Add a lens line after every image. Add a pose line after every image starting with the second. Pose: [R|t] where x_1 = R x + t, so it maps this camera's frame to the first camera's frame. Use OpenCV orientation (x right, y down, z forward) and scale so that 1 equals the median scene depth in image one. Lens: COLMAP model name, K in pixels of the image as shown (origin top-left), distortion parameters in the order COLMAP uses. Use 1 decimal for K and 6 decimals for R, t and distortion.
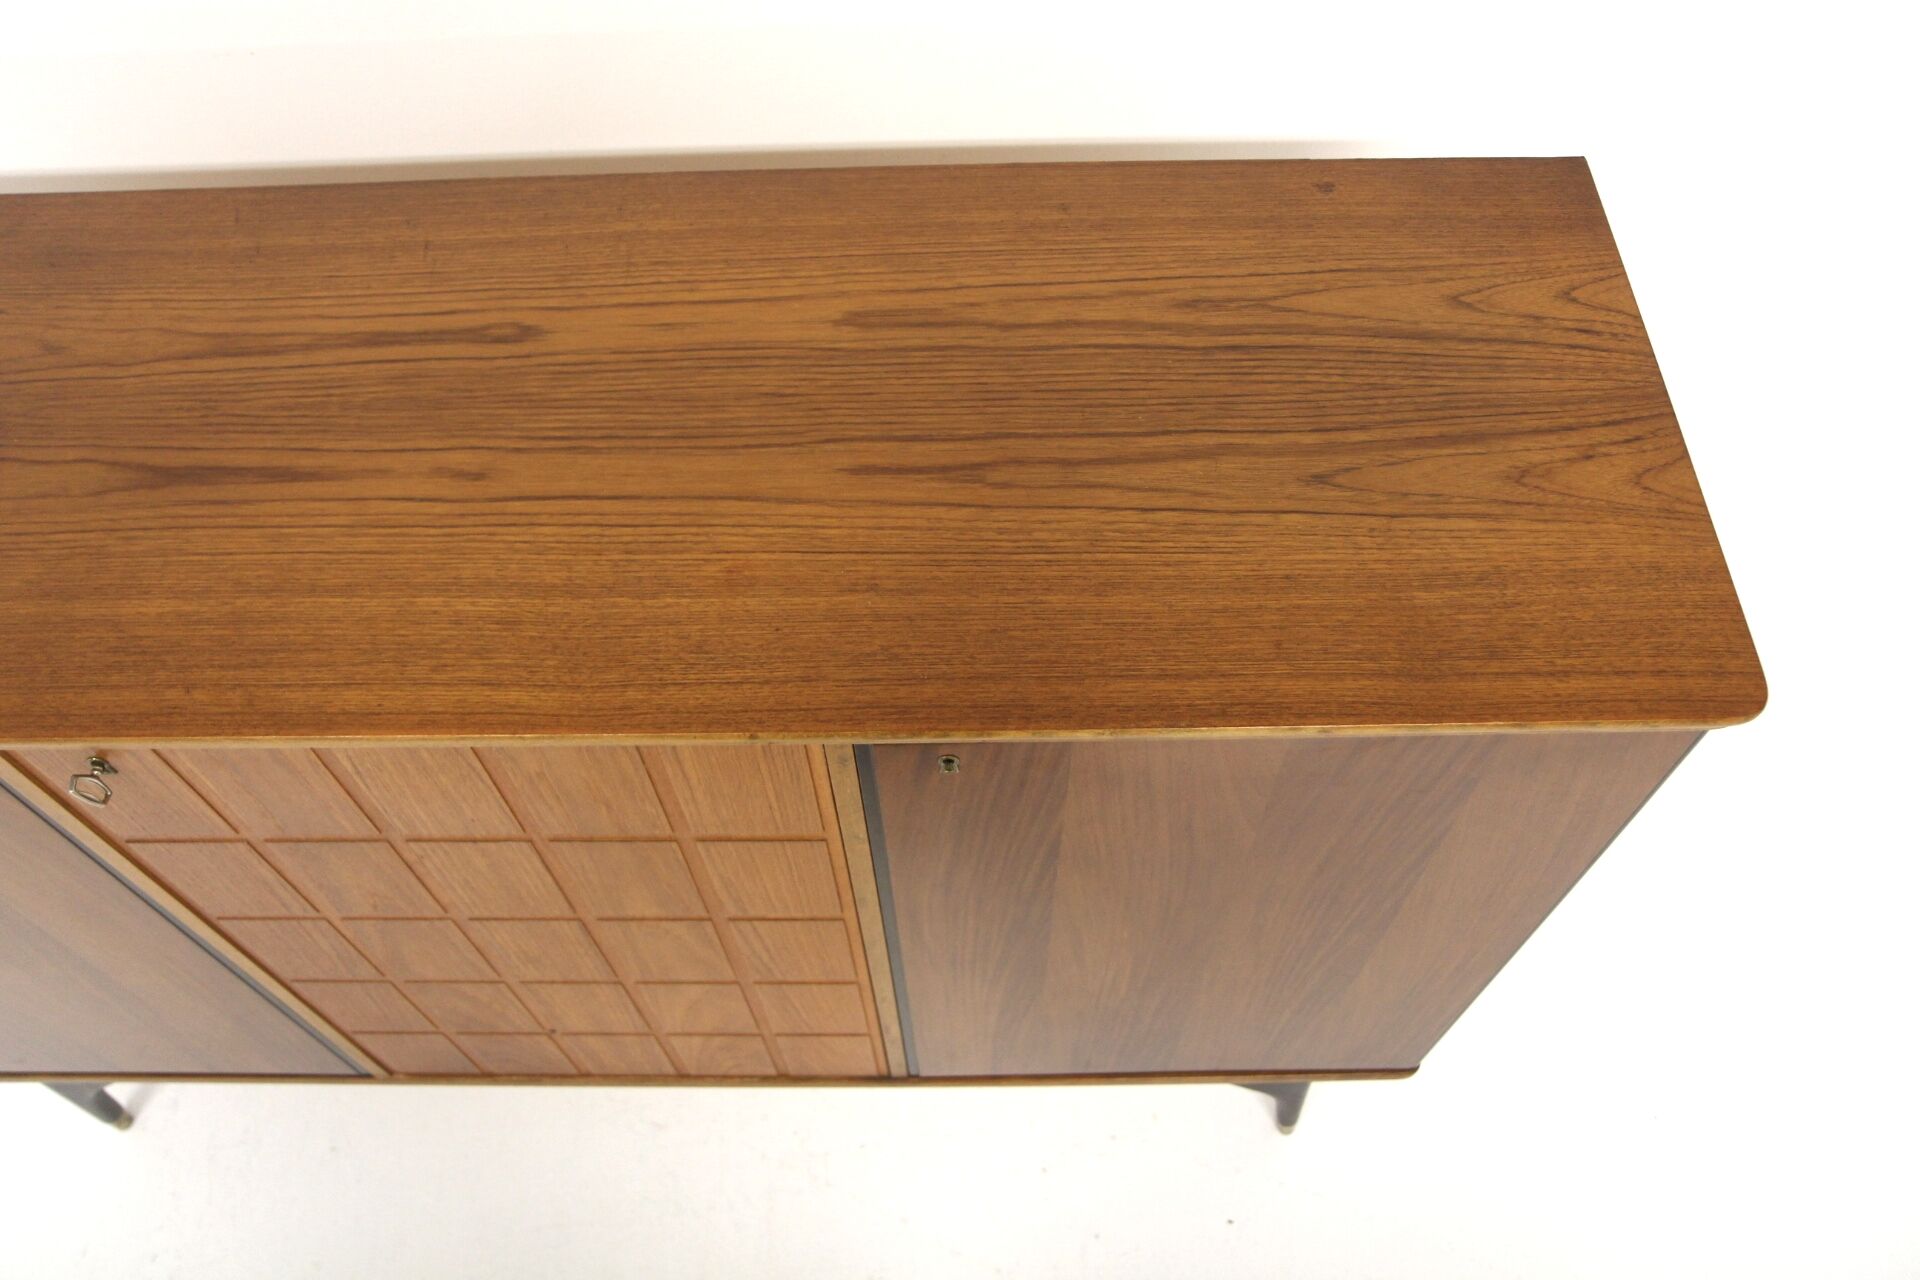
lens RADIAL K [[941.0, 0, 957.4], [0, 941.0, 652.0], [0, 0, 1]] dist [-0.040135, 0.010085]
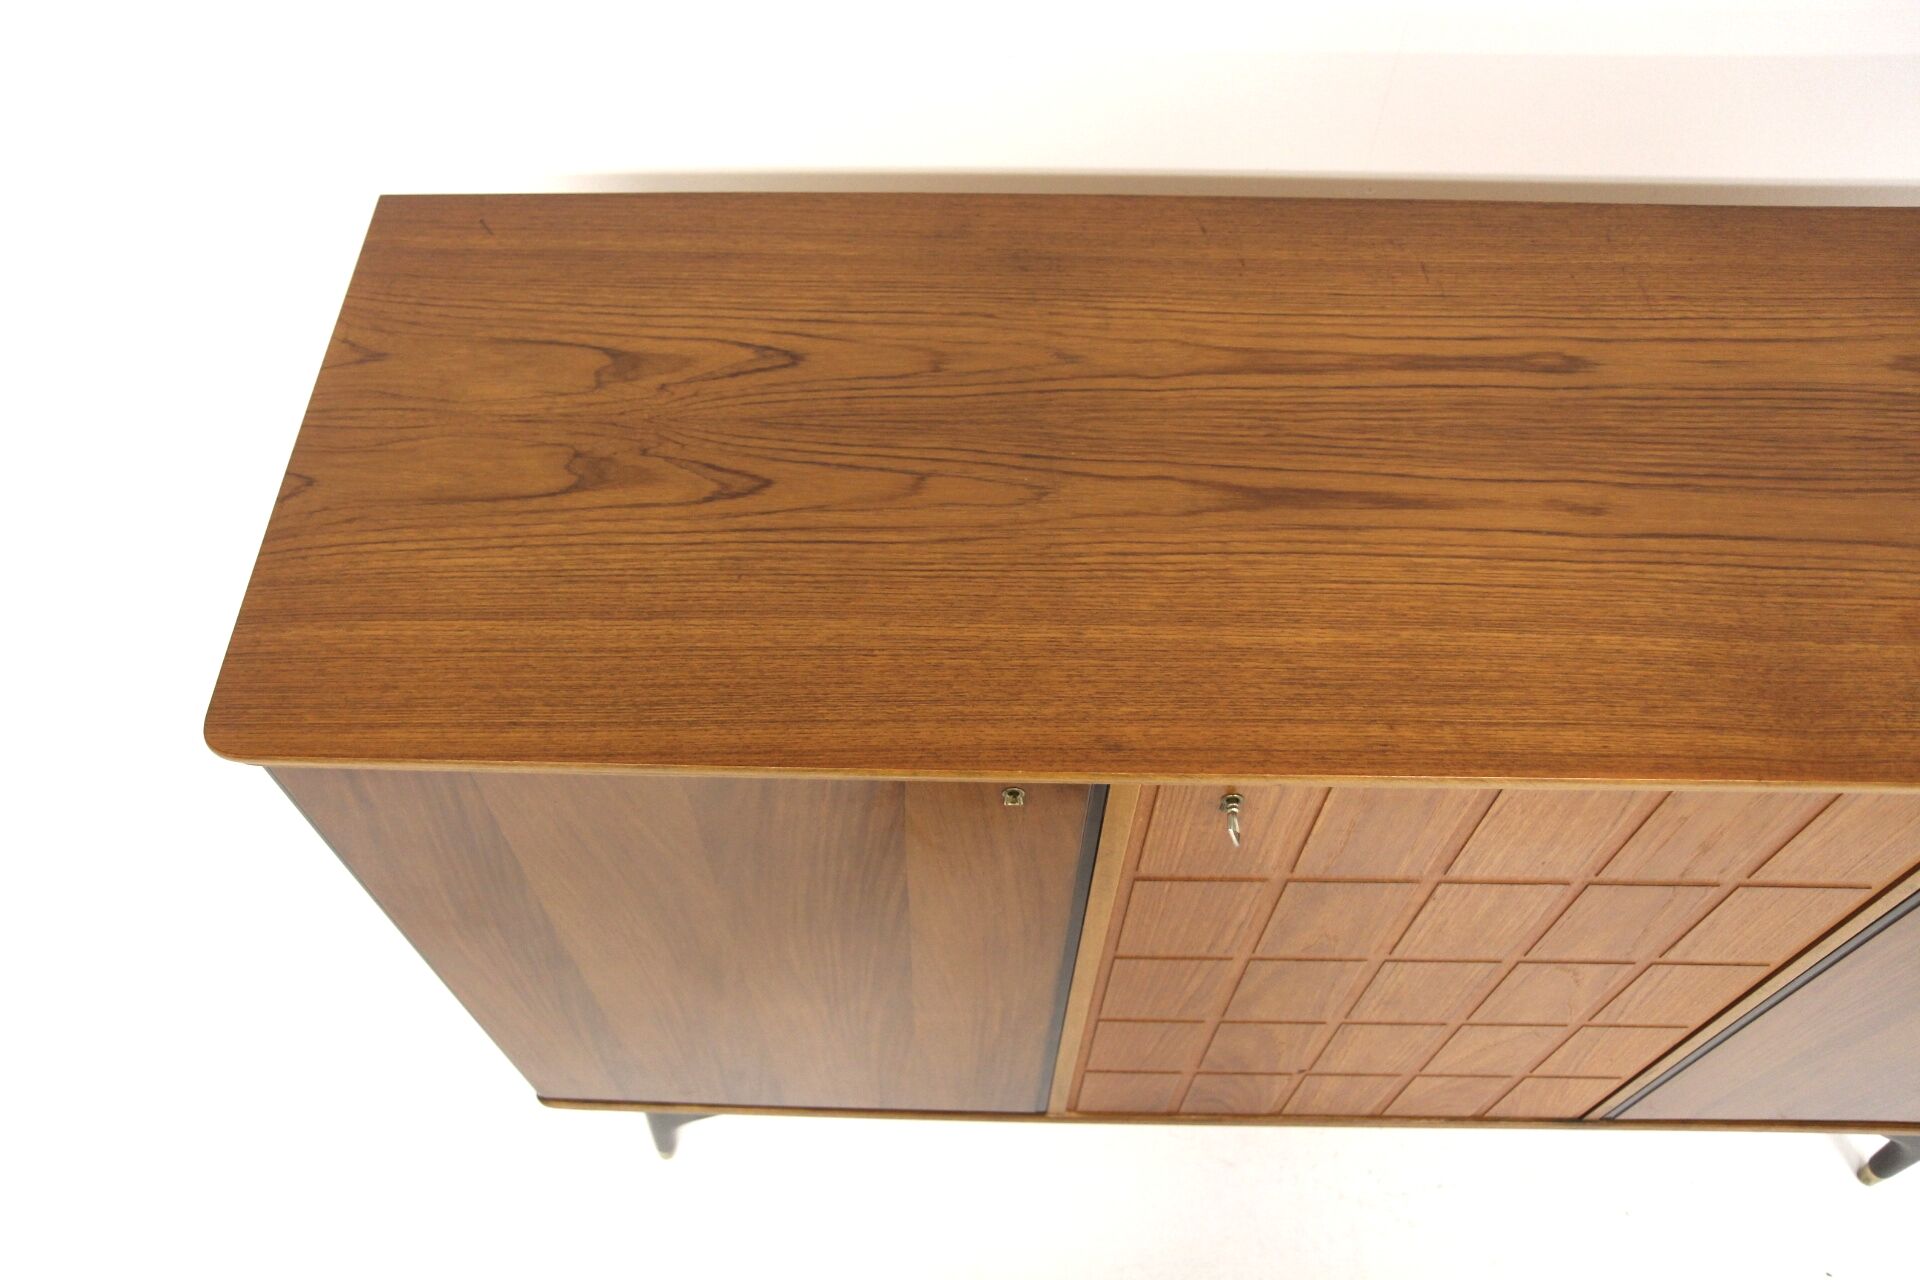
lens RADIAL K [[941.0, 0, 879.1], [0, 941.0, 667.3], [0, 0, 1]] dist [-0.040135, 0.010085]
pose [[0.999623, 0.025585, -0.010004, -1.234290], [-0.025609, 0.999669, -0.002346, -0.003600], [0.009941, 0.002602, 0.999947, 0.028748]]
